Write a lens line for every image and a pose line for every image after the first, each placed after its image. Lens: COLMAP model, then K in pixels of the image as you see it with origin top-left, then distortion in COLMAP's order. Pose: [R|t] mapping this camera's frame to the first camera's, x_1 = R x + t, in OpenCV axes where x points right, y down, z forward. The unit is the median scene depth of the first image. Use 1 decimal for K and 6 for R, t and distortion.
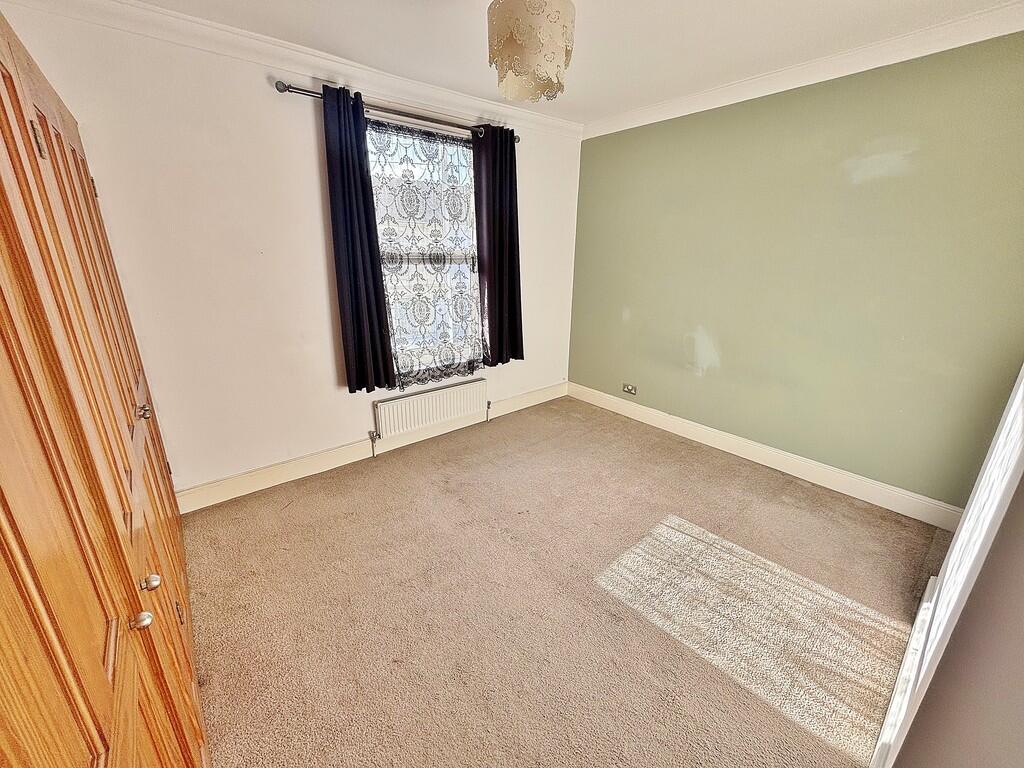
lens RADIAL K [[411.2, 0, 517.2], [0, 411.2, 379.4], [0, 0, 1]] dist [-0.011271, -0.000643]
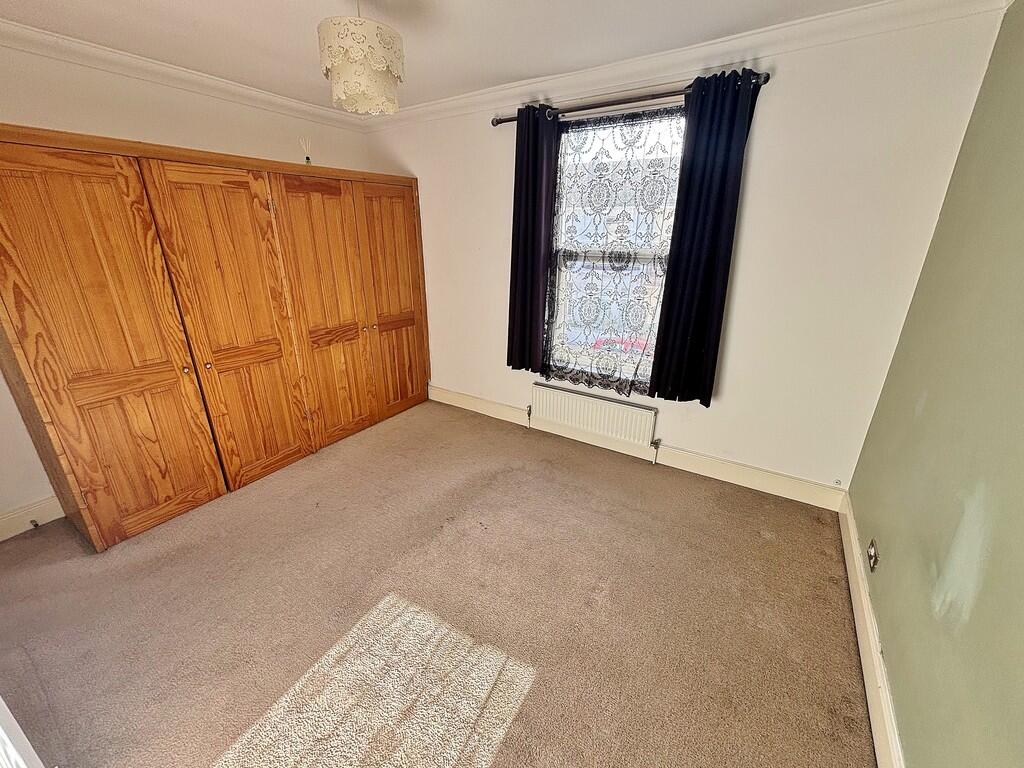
lens RADIAL K [[411.2, 0, 515.8], [0, 411.2, 386.4], [0, 0, 1]] dist [-0.011271, -0.000643]
pose [[0.291654, 0.310181, -0.904835, 0.647471], [-0.298998, 0.928122, 0.221788, -0.165919], [0.908591, 0.205858, 0.363434, 0.533051]]
